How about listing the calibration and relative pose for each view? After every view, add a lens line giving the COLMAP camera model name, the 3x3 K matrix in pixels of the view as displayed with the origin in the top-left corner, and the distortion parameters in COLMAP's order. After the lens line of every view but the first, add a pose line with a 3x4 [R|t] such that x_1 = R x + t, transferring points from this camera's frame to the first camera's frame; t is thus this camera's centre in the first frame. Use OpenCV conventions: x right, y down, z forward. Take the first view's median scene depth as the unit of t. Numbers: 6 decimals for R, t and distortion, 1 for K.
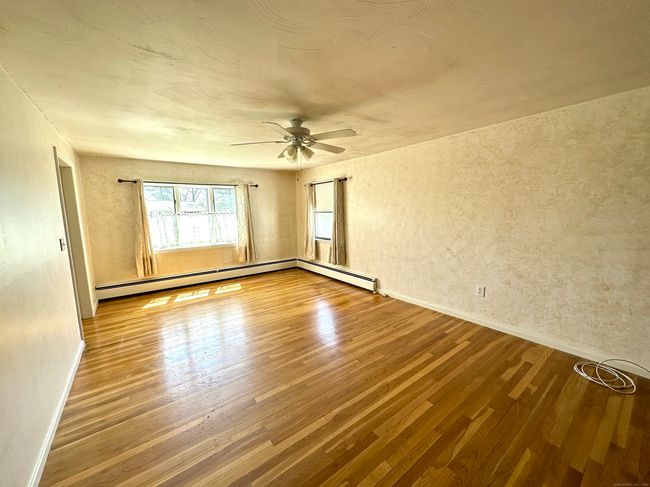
lens RADIAL K [[258.2, 0, 325.8], [0, 258.2, 243.6], [0, 0, 1]] dist [-0.003603, 0.000406]
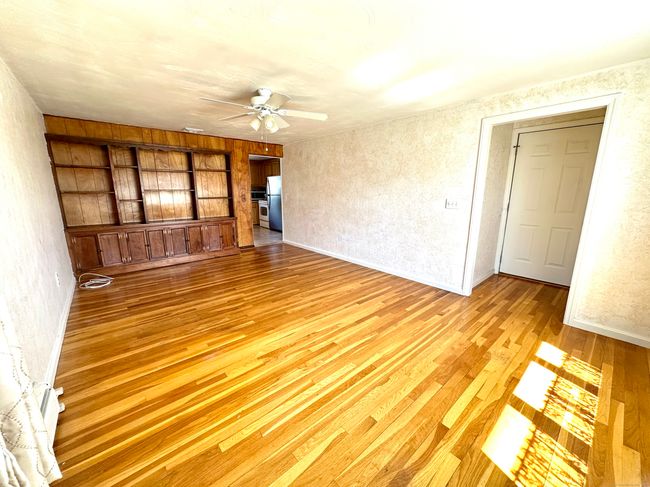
lens RADIAL K [[258.2, 0, 325.1], [0, 258.2, 243.1], [0, 0, 1]] dist [-0.003603, 0.000406]
pose [[-0.997551, 0.033843, -0.061211, -0.237154], [0.011659, 0.943359, 0.331568, -0.206322], [0.068965, 0.330042, -0.941444, 1.854391]]
